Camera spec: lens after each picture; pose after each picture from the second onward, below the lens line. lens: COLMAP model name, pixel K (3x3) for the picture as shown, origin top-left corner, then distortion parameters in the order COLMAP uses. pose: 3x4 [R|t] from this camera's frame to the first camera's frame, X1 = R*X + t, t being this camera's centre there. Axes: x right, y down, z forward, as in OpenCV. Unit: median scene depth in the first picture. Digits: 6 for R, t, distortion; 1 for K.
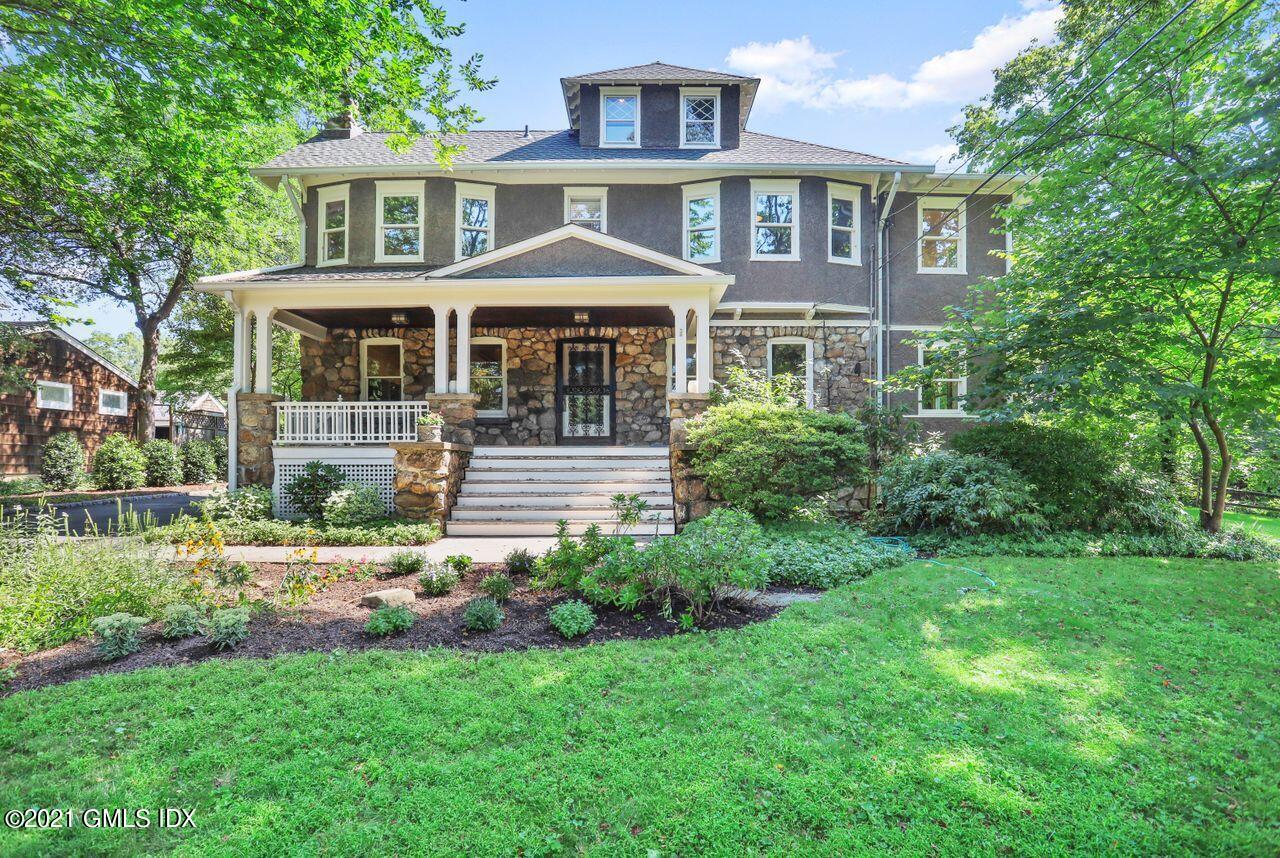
lens RADIAL K [[671.0, 0, 603.1], [0, 671.0, 452.9], [0, 0, 1]] dist [-0.025686, 0.000251]
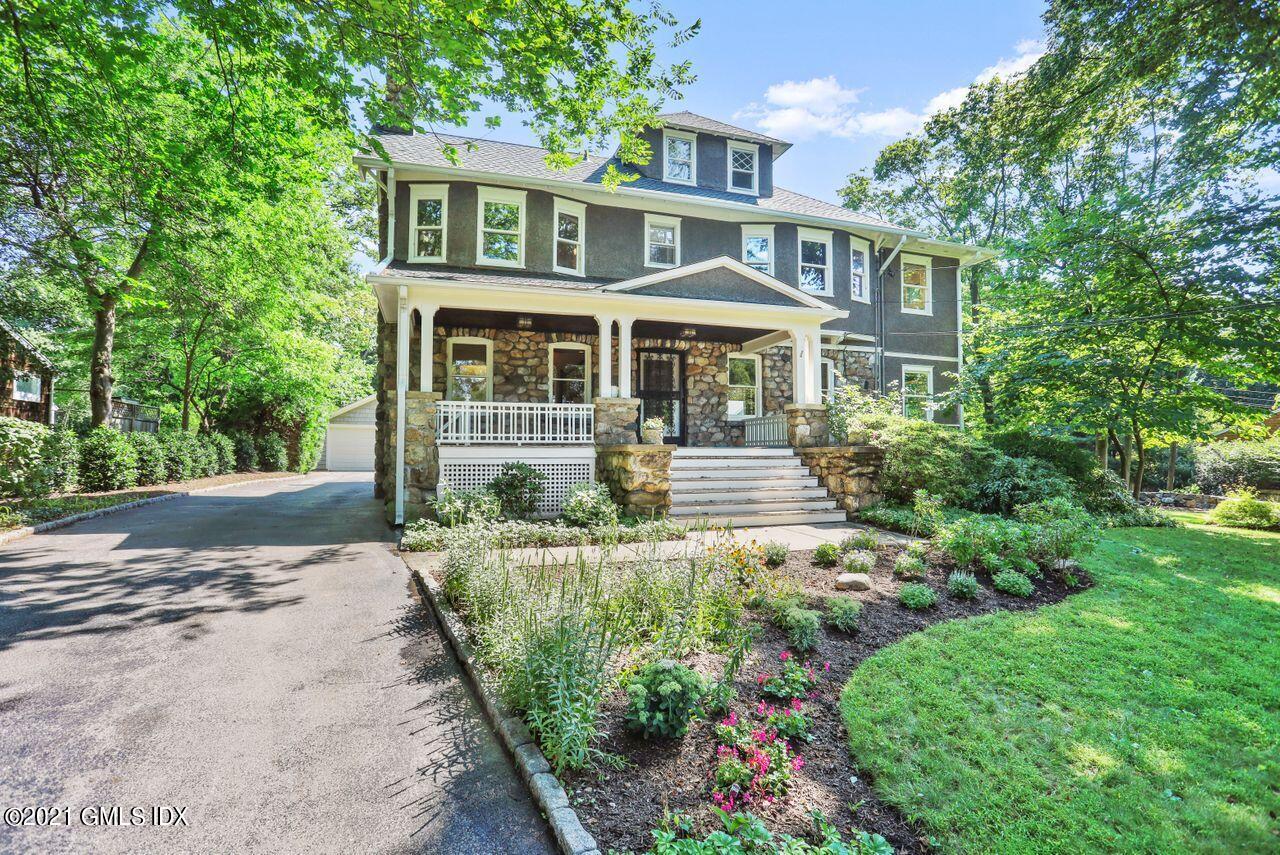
lens RADIAL K [[620.6, 0, 636.1], [0, 620.6, 424.9], [0, 0, 1]] dist [-0.025357, 0.001031]
pose [[0.951468, 0.017210, 0.307265, -0.384906], [-0.006833, 0.999370, -0.034817, -0.008179], [-0.307671, 0.031028, 0.950987, 0.032058]]
